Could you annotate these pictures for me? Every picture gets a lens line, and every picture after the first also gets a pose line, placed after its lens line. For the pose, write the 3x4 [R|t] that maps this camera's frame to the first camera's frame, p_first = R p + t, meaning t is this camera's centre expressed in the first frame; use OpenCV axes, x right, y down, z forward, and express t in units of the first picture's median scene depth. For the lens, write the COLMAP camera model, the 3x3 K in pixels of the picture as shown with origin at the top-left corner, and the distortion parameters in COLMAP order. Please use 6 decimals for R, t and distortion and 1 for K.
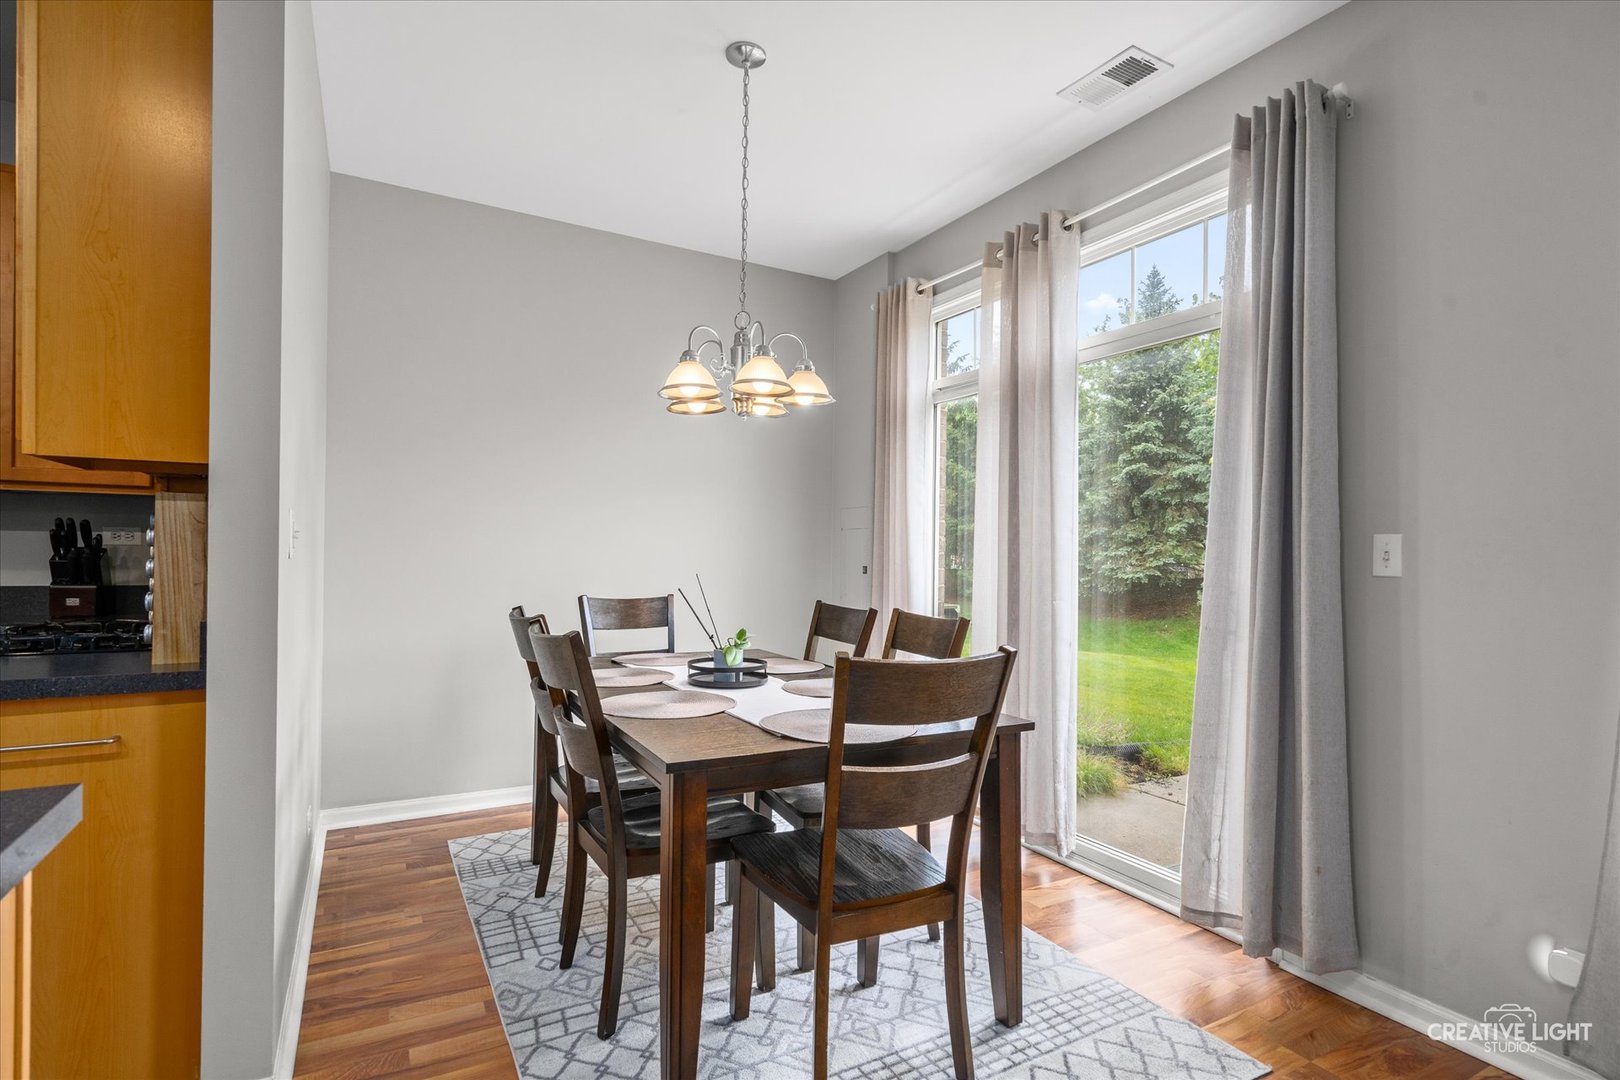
lens RADIAL K [[791.4, 0, 804.4], [0, 791.4, 551.2], [0, 0, 1]] dist [0.003866, 0.000405]
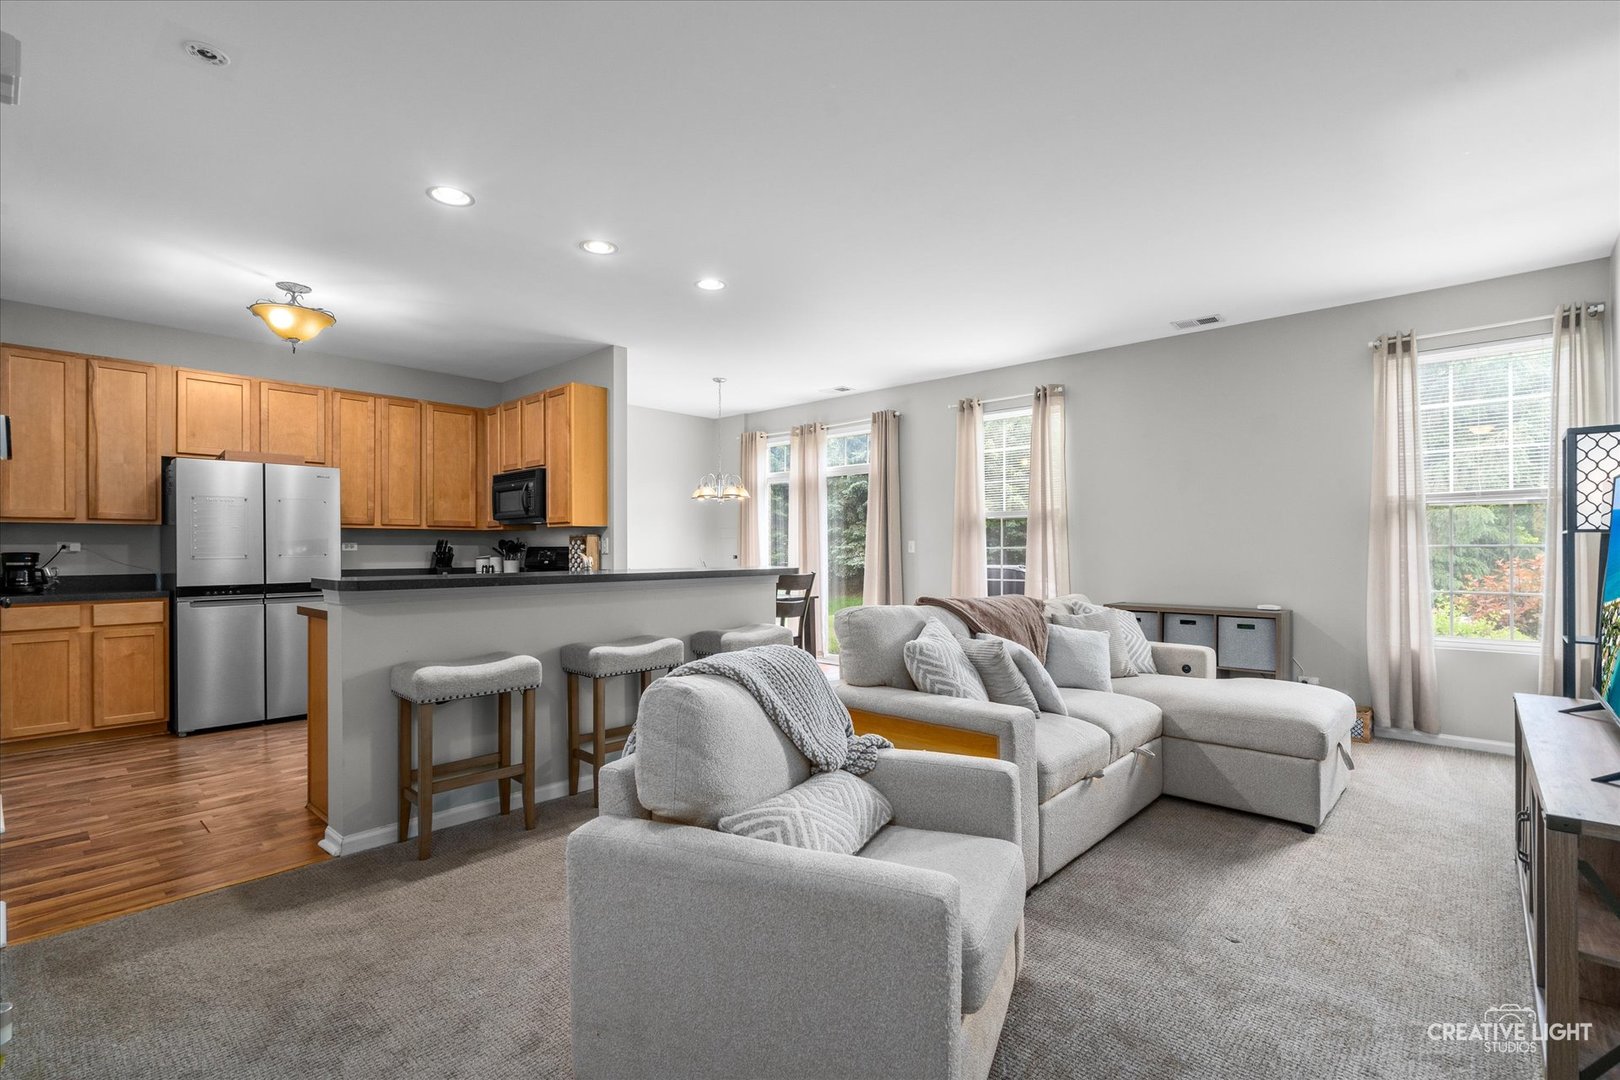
lens RADIAL K [[756.3, 0, 812.7], [0, 756.3, 548.3], [0, 0, 1]] dist [-0.001487, -0.000056]
pose [[0.947129, -0.015810, 0.320463, -0.698472], [0.015733, 0.999872, 0.002828, -0.004321], [-0.320467, 0.002363, 0.947257, -1.878292]]
